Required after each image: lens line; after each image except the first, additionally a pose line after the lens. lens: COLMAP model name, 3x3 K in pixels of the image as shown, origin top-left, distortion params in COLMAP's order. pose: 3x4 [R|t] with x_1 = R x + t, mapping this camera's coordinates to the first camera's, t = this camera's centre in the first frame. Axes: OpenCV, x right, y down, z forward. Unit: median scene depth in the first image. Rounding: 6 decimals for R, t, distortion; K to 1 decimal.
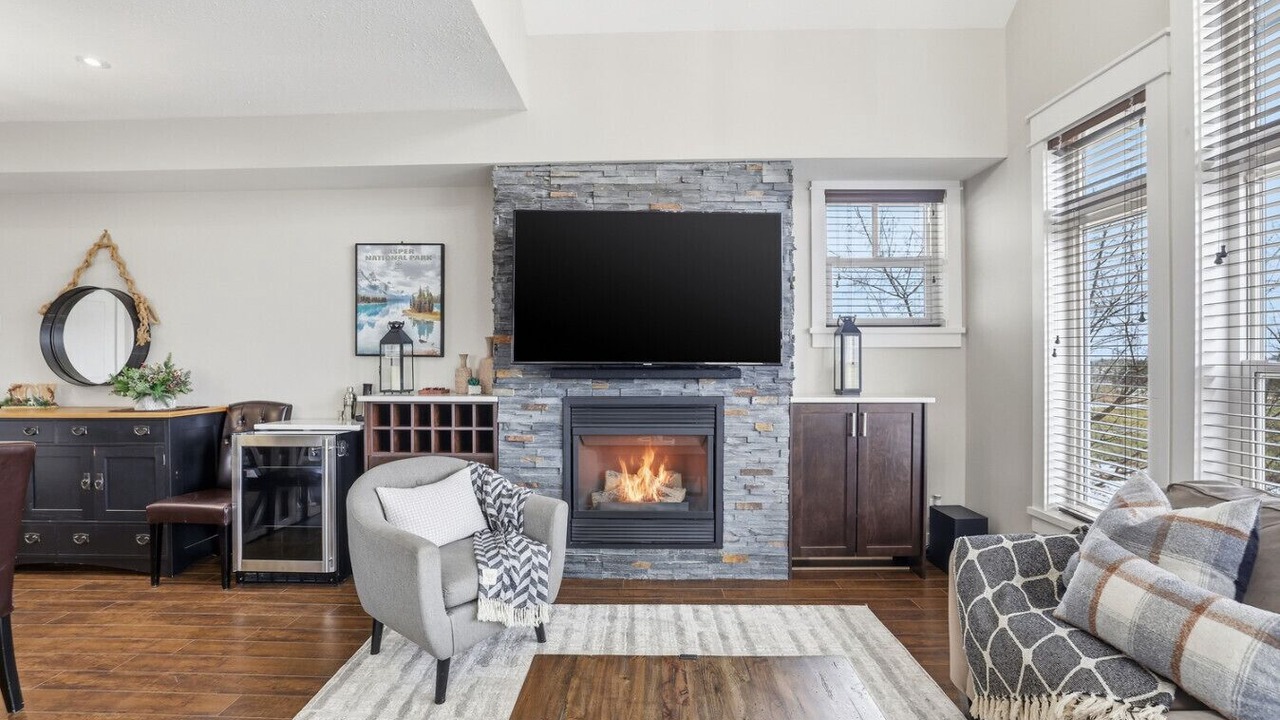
lens RADIAL K [[558.5, 0, 638.5], [0, 558.5, 356.4], [0, 0, 1]] dist [-0.047725, 0.020076]
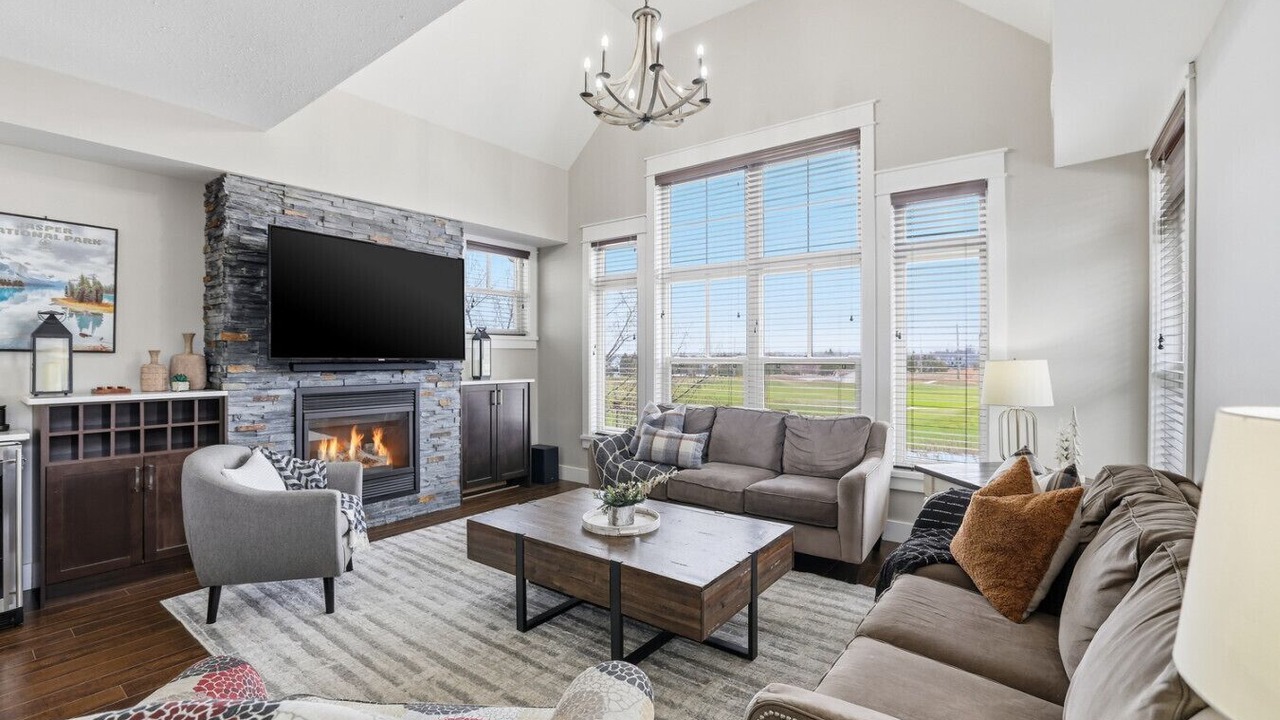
lens RADIAL K [[563.4, 0, 637.7], [0, 563.4, 347.7], [0, 0, 1]] dist [-0.027982, 0.000143]
pose [[0.589418, 0.013268, 0.807719, -0.653627], [-0.005178, 0.999907, -0.012647, -0.000692], [-0.807811, 0.003272, 0.589432, -0.261224]]
